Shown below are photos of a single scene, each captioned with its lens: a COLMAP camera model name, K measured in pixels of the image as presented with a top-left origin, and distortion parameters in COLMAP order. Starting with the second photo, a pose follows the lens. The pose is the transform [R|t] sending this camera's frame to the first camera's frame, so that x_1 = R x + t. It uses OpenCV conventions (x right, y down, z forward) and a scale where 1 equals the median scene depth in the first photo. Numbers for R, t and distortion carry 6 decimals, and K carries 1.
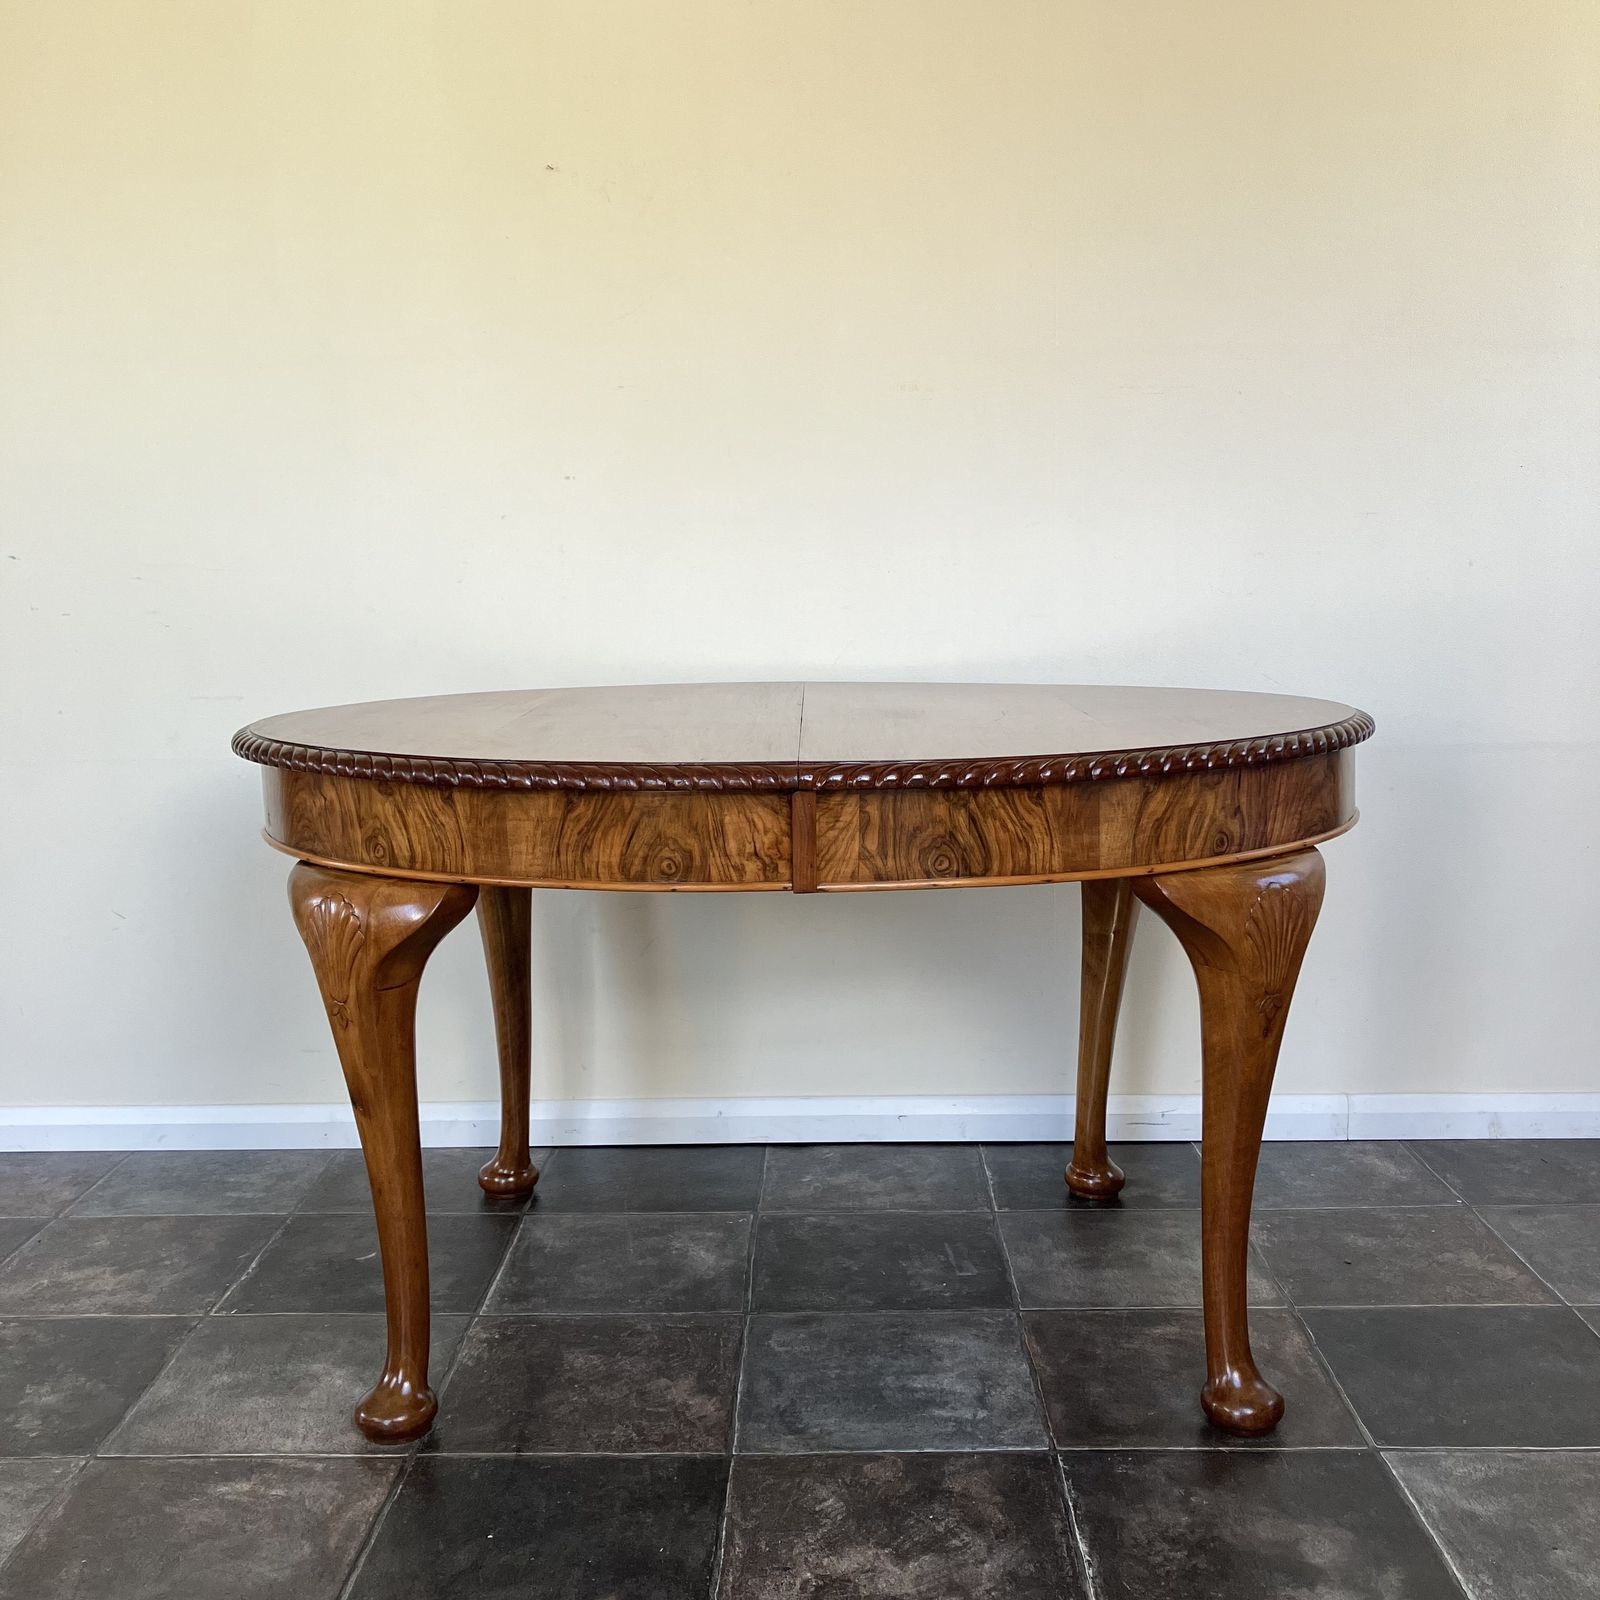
lens RADIAL K [[1723.1, 0, 813.7], [0, 1723.1, 789.3], [0, 0, 1]] dist [0.029245, 0.000000]
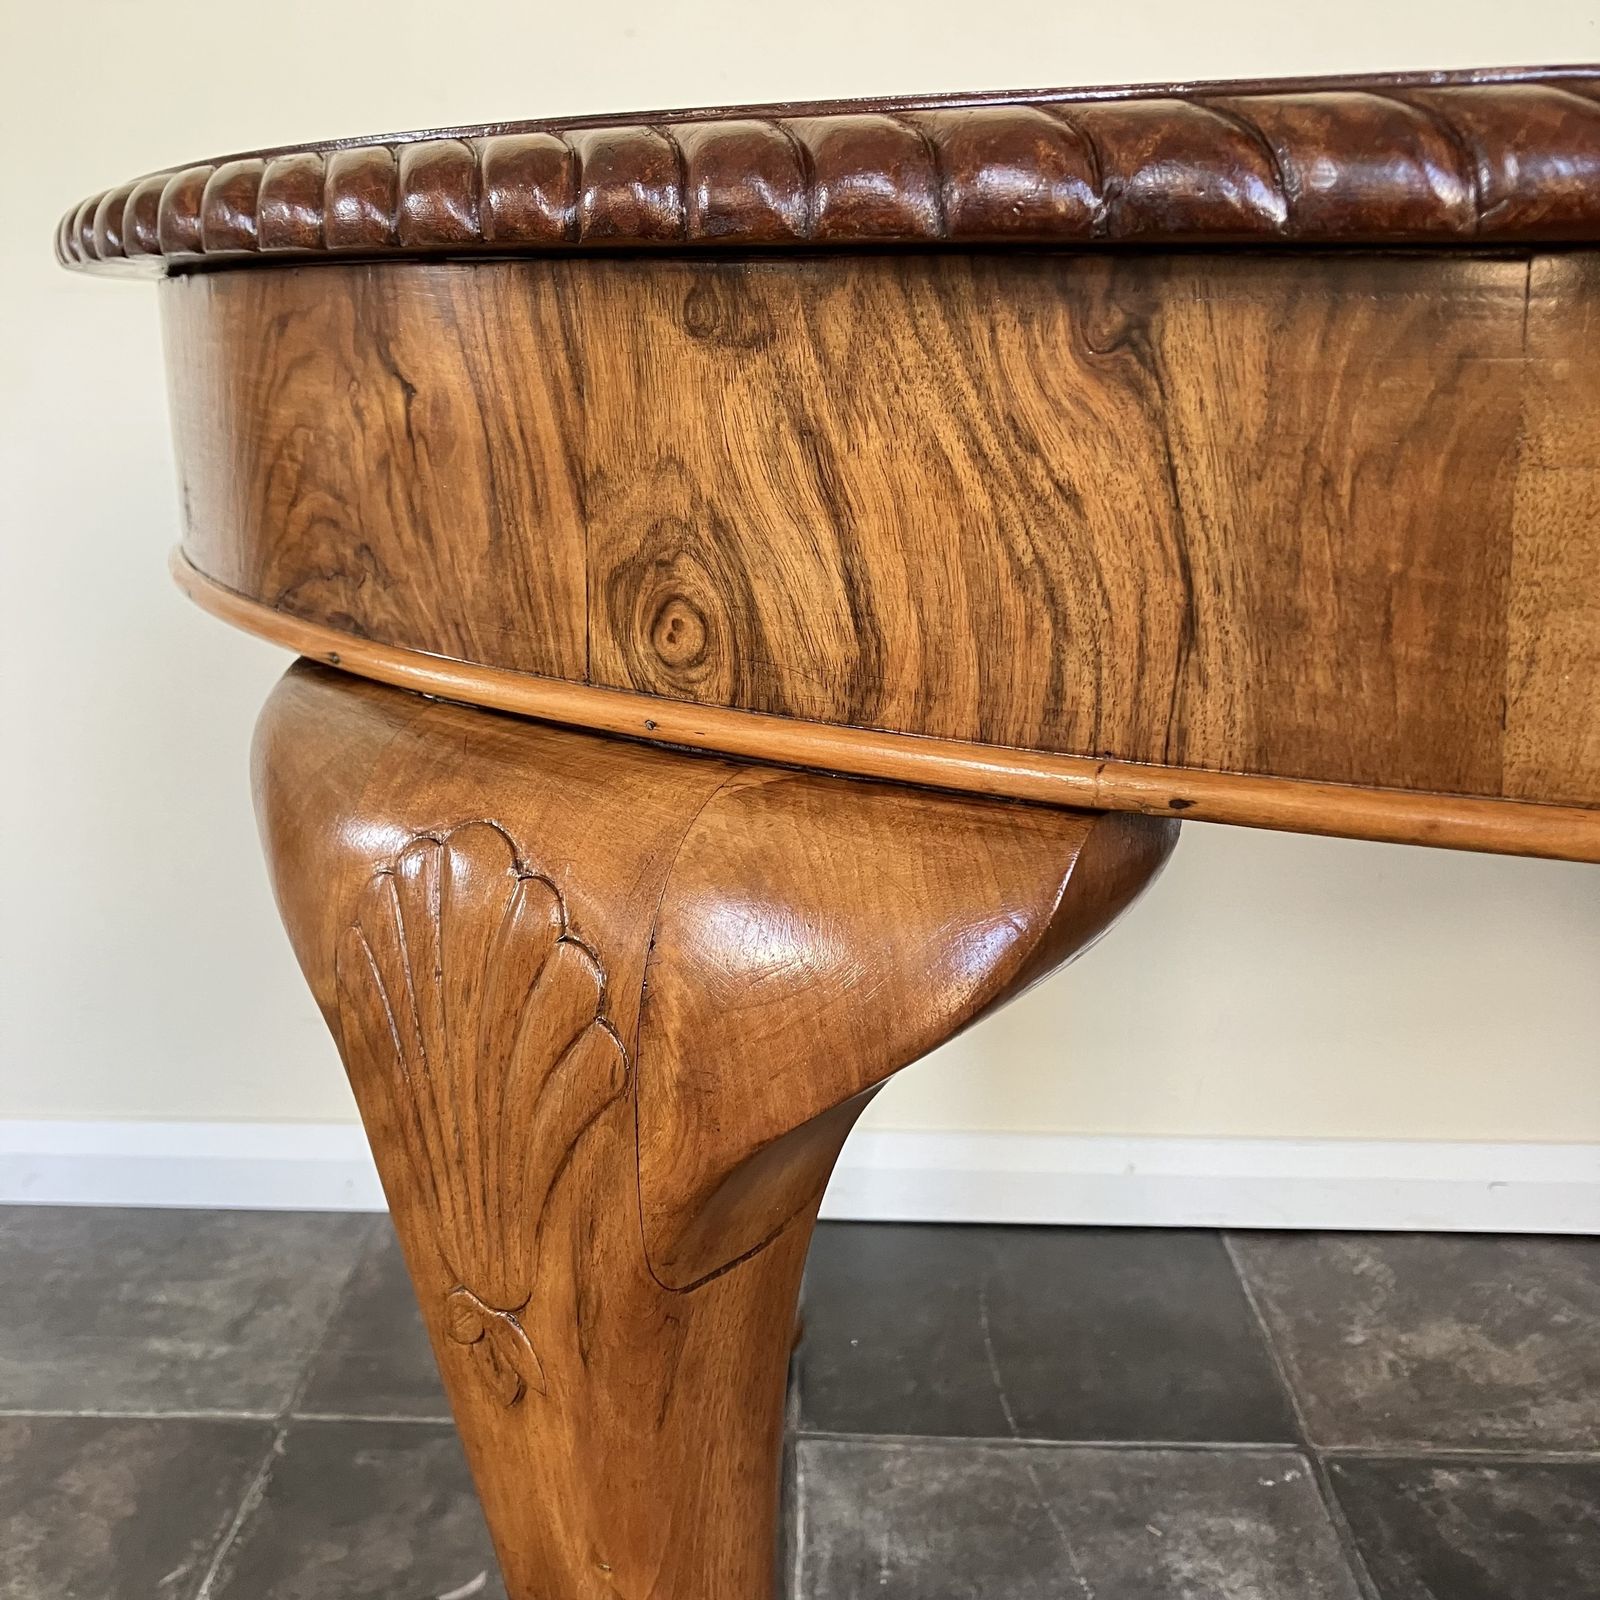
lens RADIAL K [[1762.7, 0, 790.2], [0, 1762.7, 792.2], [0, 0, 1]] dist [0.021726, 0.000000]
pose [[0.999650, 0.023957, -0.011254, -0.234910], [-0.022377, 0.992022, 0.124065, 0.028350], [0.014136, -0.123769, 0.992210, 0.784070]]
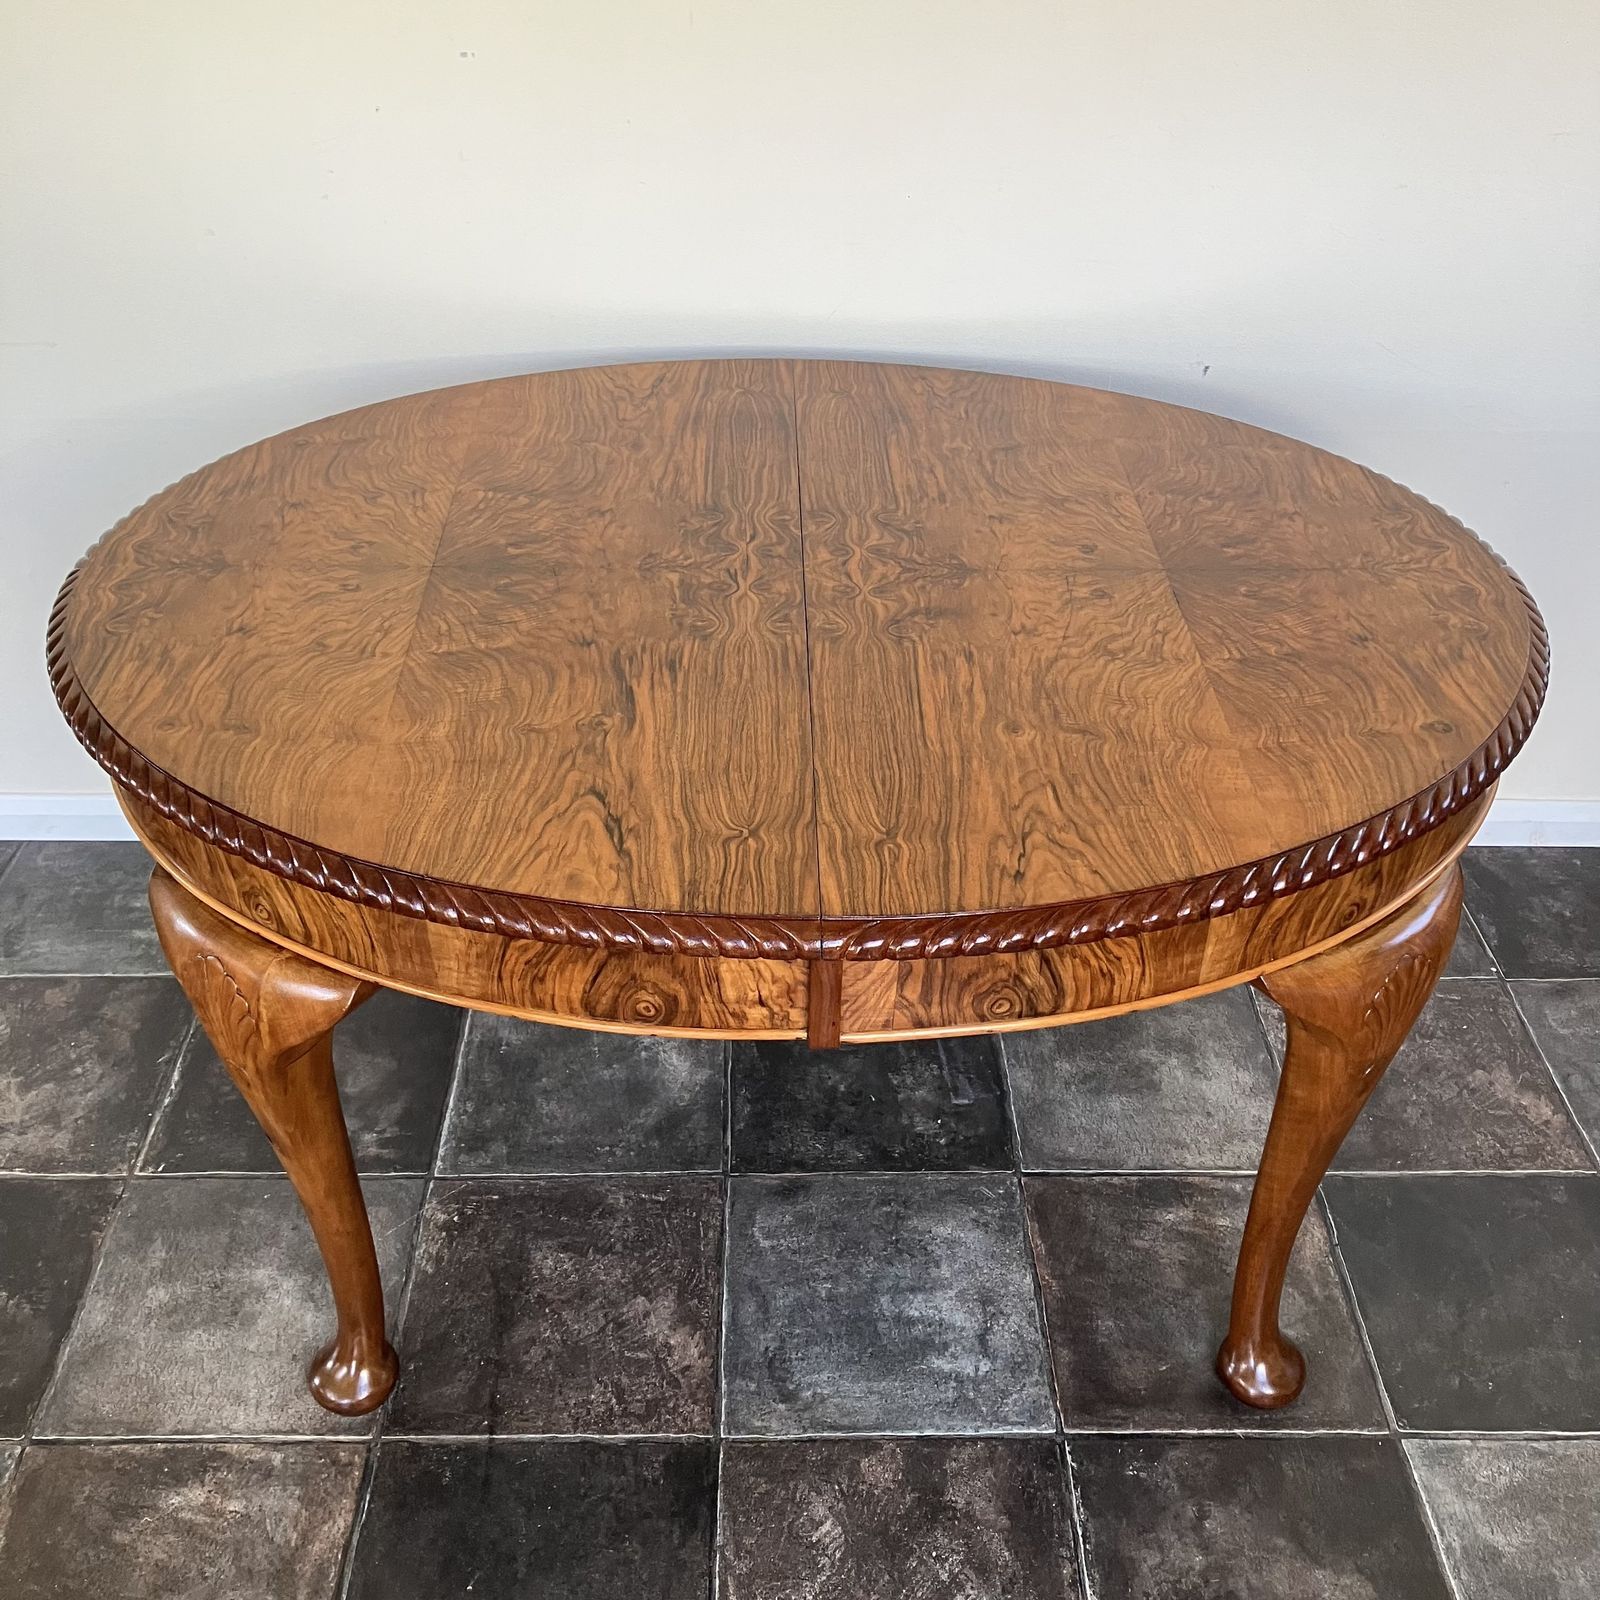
lens RADIAL K [[1723.1, 0, 809.3], [0, 1723.1, 789.4], [0, 0, 1]] dist [0.029245, 0.000000]
pose [[0.999141, 0.008358, 0.040580, -0.040840], [-0.026380, 0.883582, 0.467533, -0.375804], [-0.031948, -0.468202, 0.883044, 0.340860]]
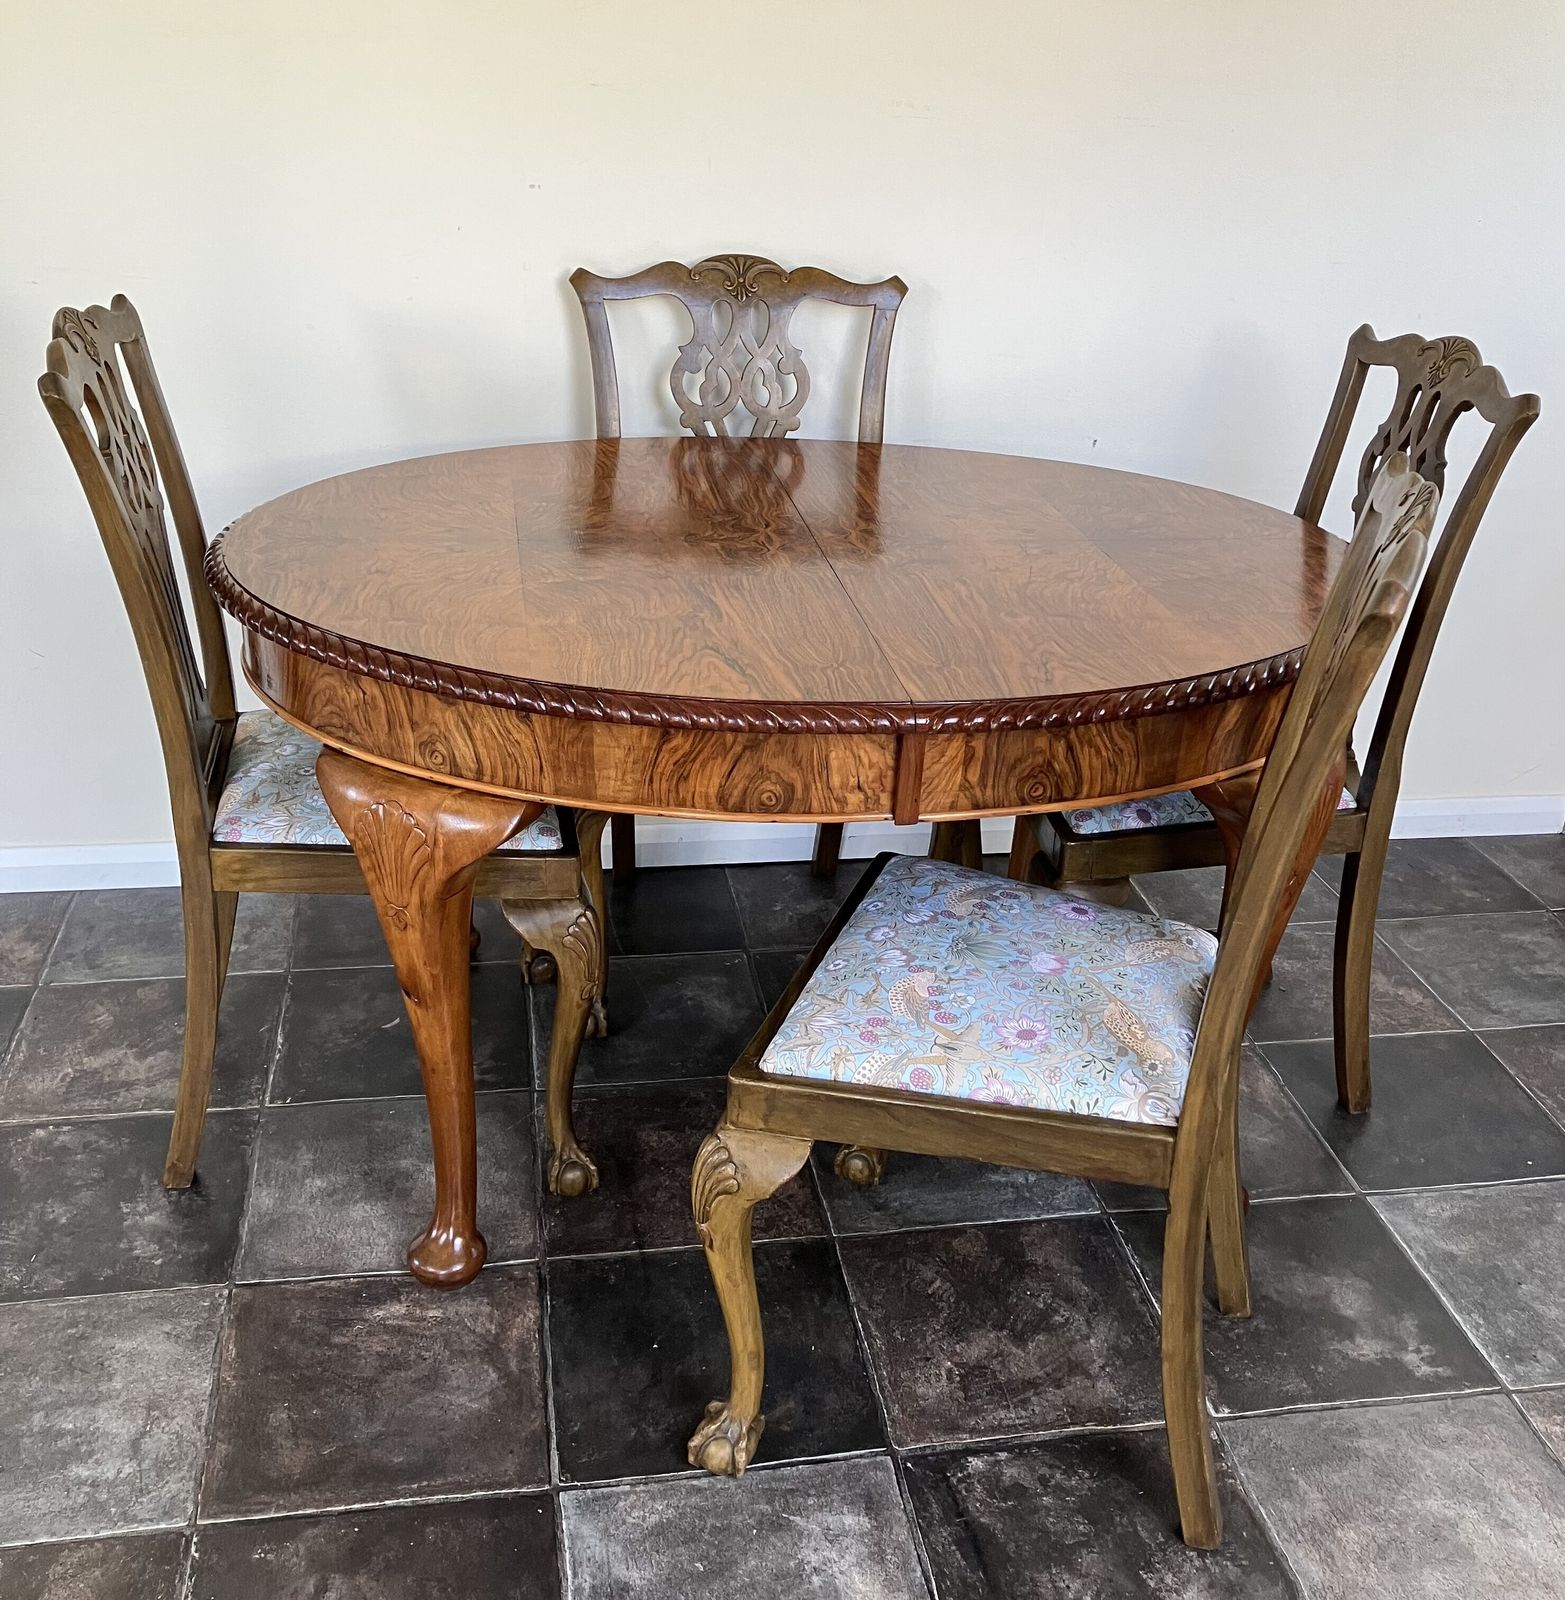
lens RADIAL K [[1741.9, 0, 828.2], [0, 1741.9, 822.7], [0, 0, 1]] dist [0.015930, 0.000000]
pose [[0.981019, -0.020132, 0.192864, -0.226112], [-0.041497, 0.949758, 0.310222, -0.233463], [-0.189420, -0.312337, 0.930895, 0.064519]]
